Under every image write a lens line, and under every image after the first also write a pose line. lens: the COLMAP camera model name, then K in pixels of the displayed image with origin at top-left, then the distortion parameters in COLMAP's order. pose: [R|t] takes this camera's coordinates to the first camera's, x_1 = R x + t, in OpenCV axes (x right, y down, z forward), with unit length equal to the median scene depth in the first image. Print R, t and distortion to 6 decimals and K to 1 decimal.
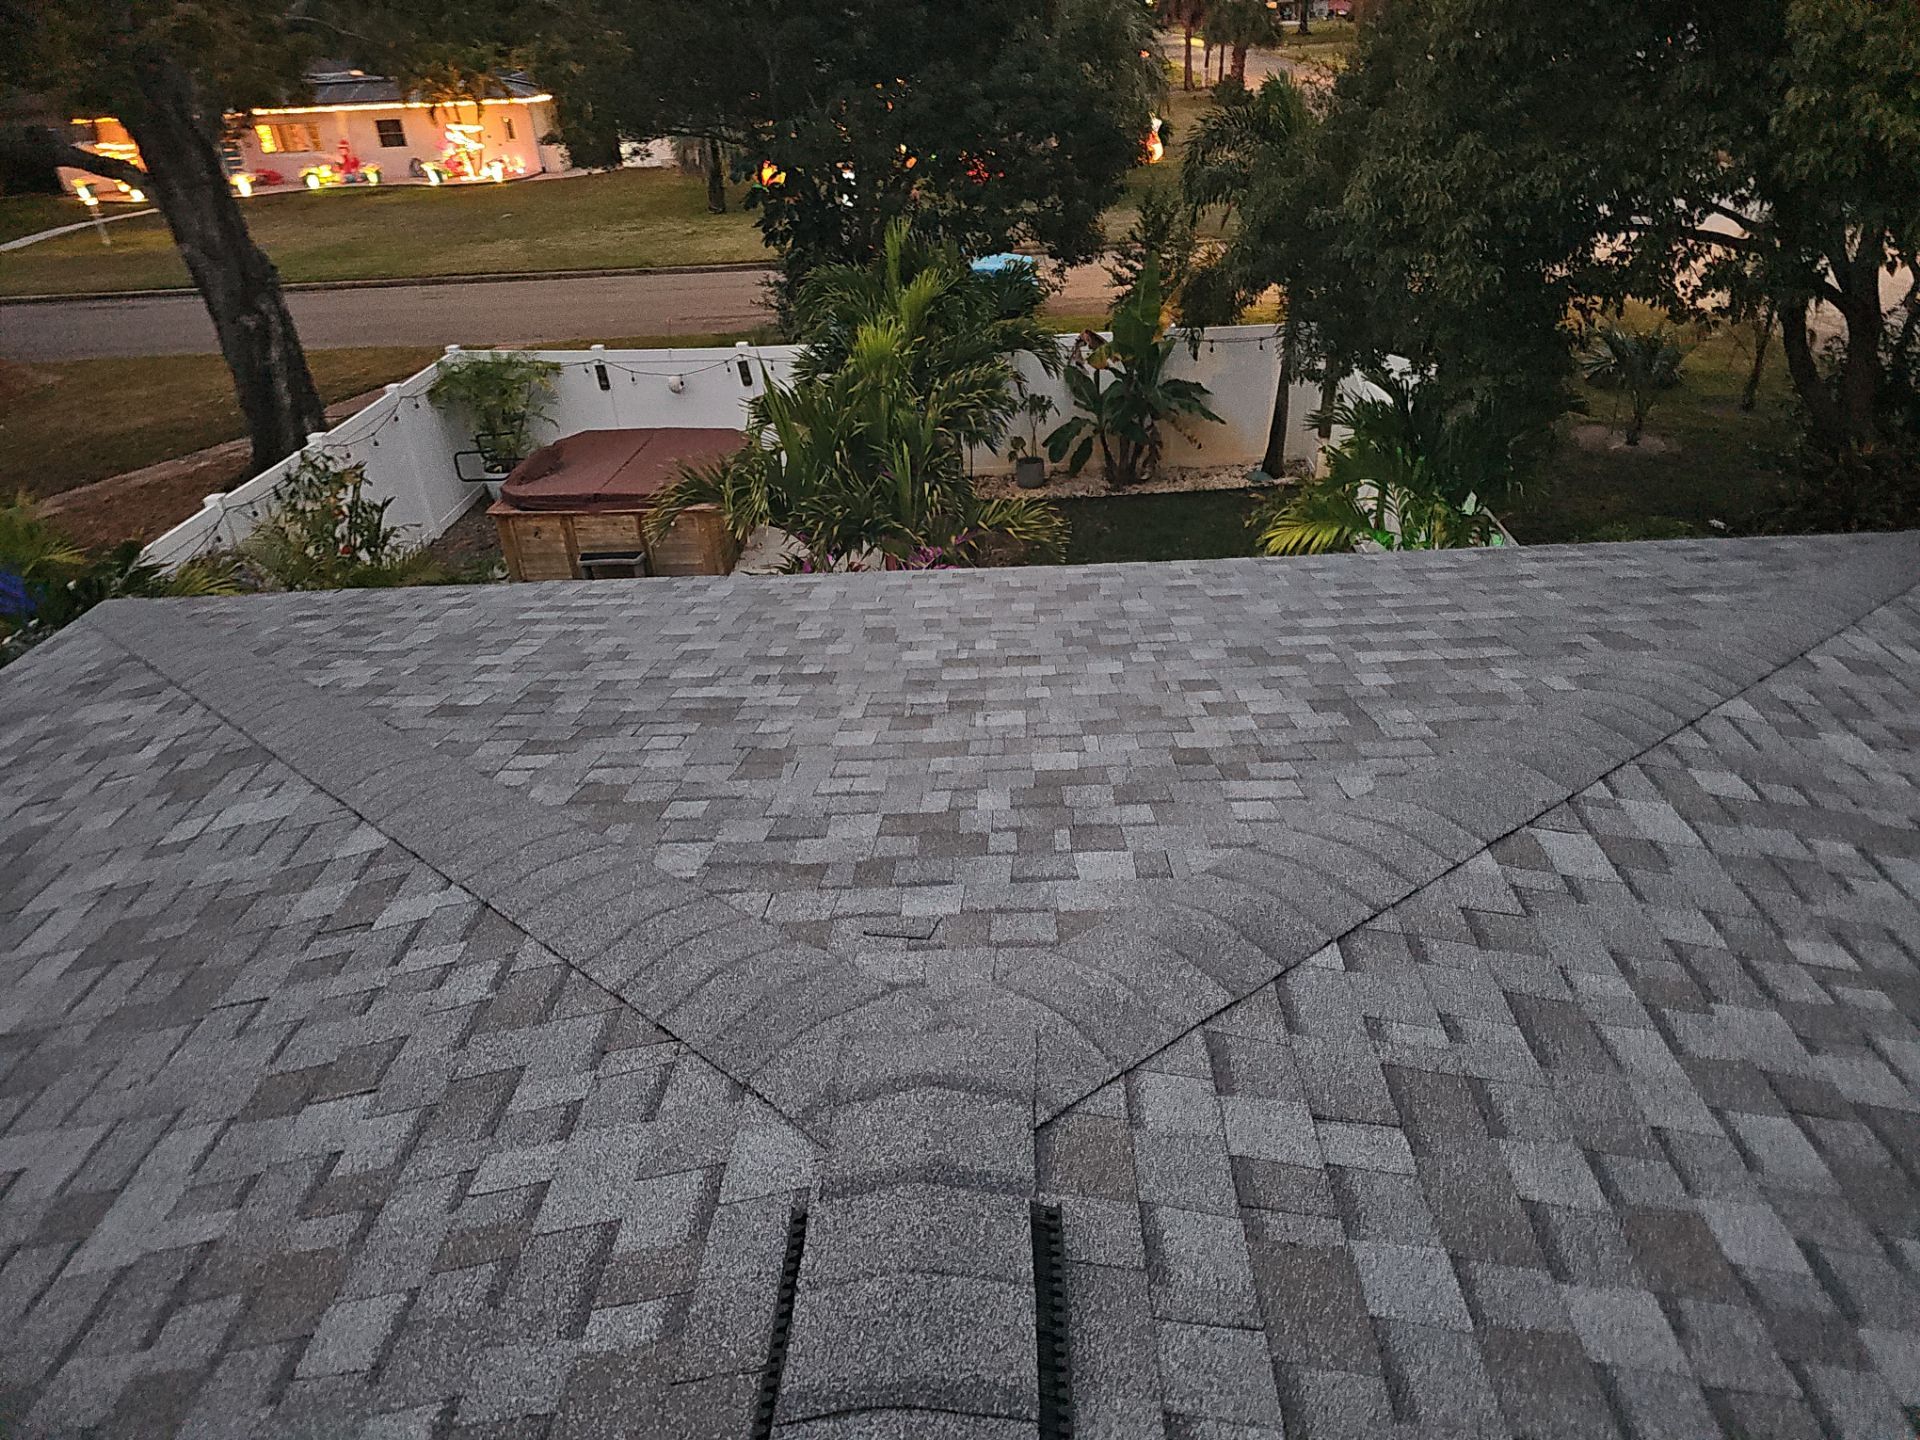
lens RADIAL K [[1321.1, 0, 960.0], [0, 1321.1, 720.0], [0, 0, 1]] dist [0.042351, -0.056422]
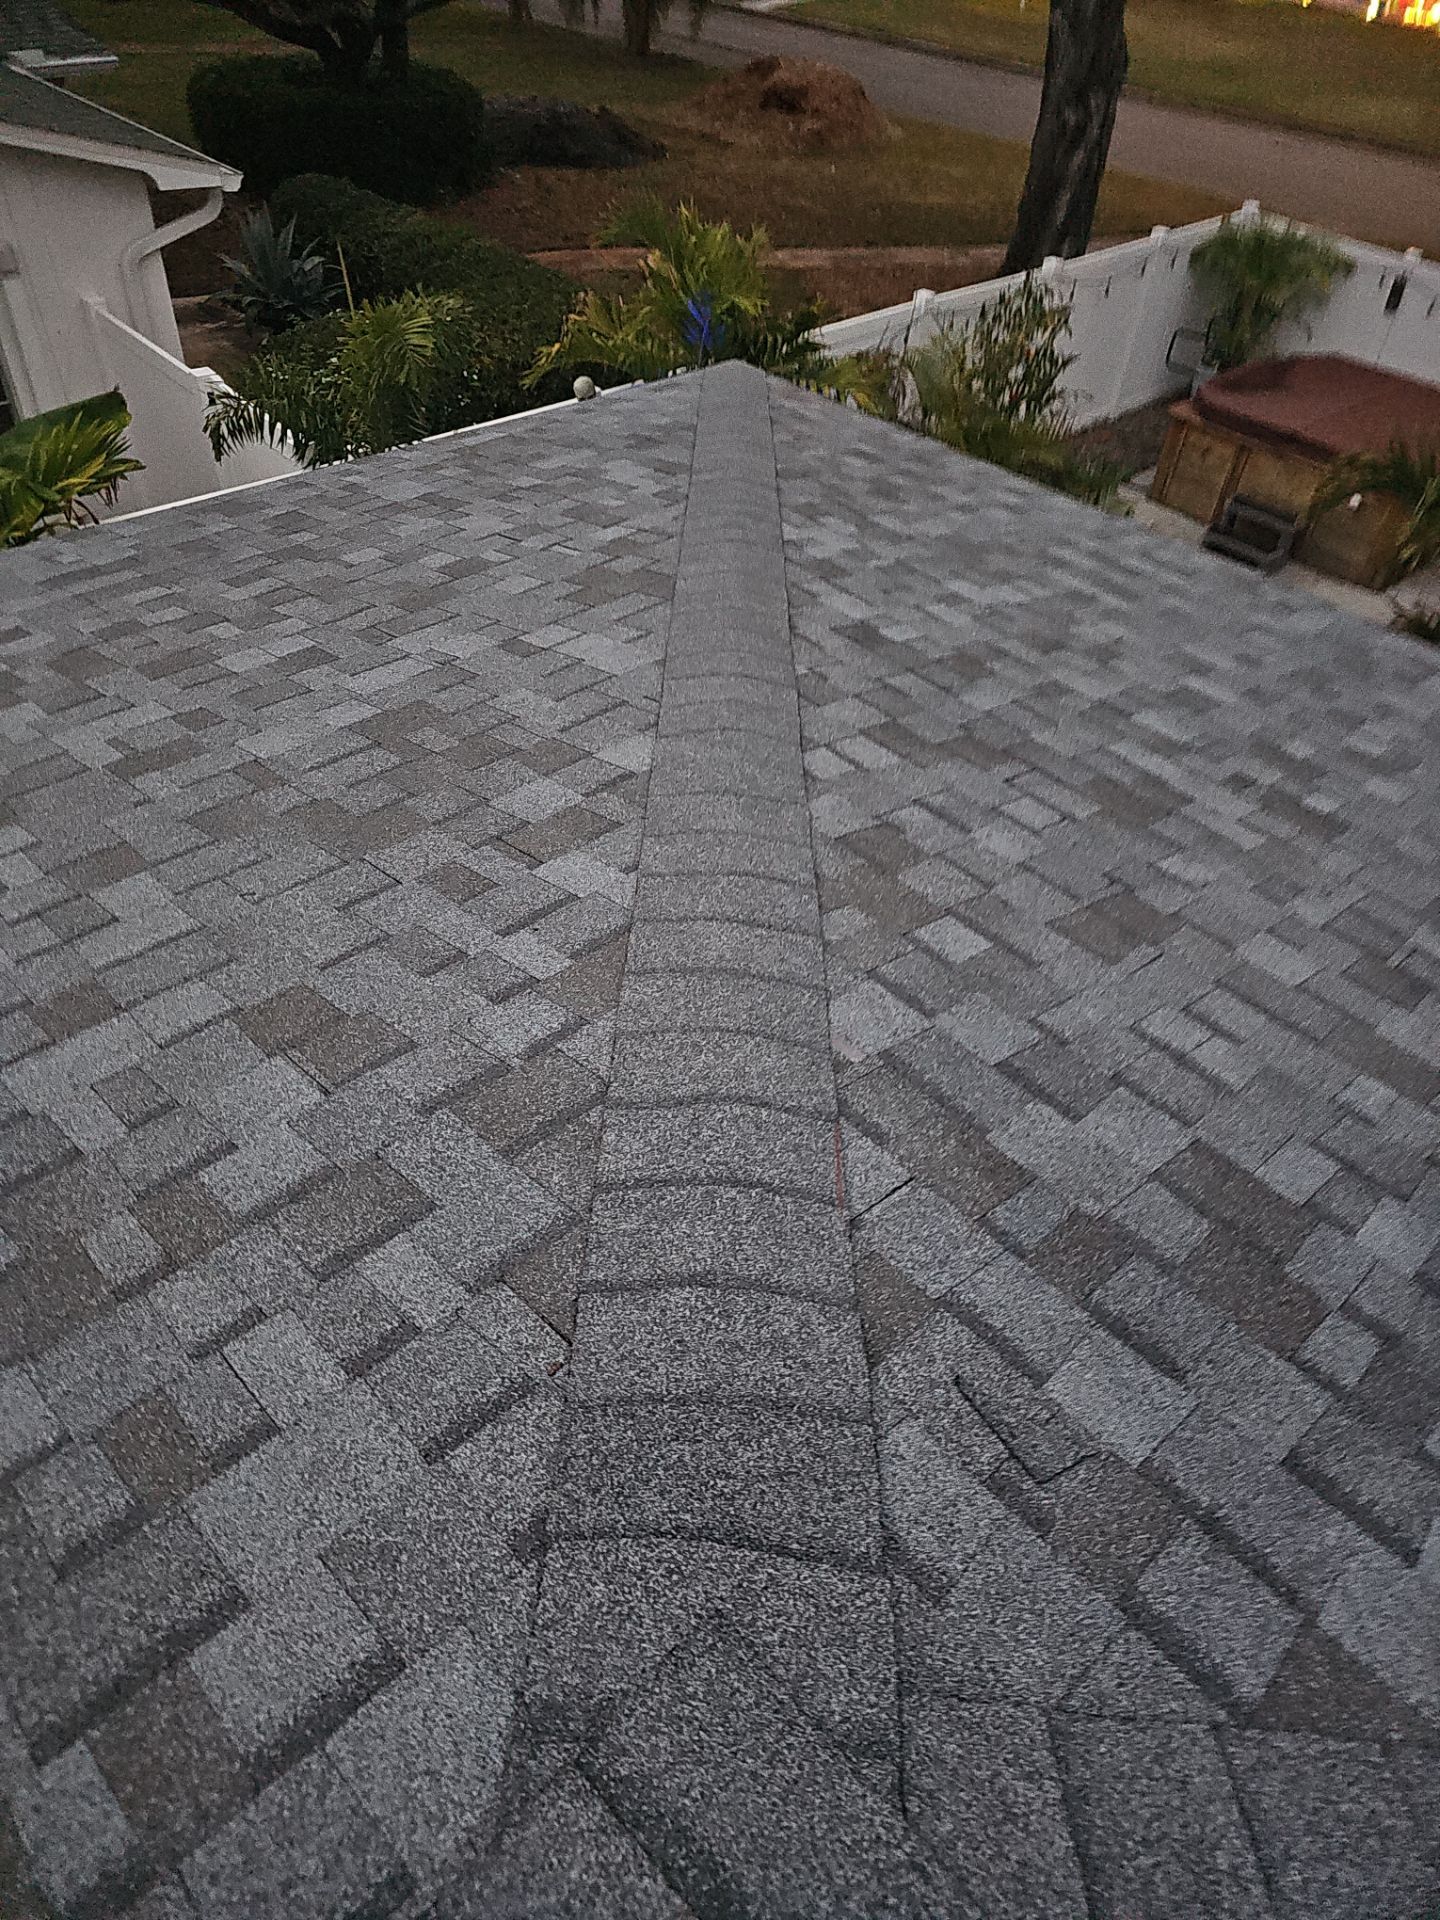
lens RADIAL K [[1244.2, 0, 691.1], [0, 1244.2, 935.0], [0, 0, 1]] dist [0.073293, -0.061386]
pose [[0.701934, 0.547984, -0.454975, -0.006103], [-0.421642, 0.834538, 0.354632, -0.069882], [0.574026, -0.057092, 0.816844, 0.258913]]
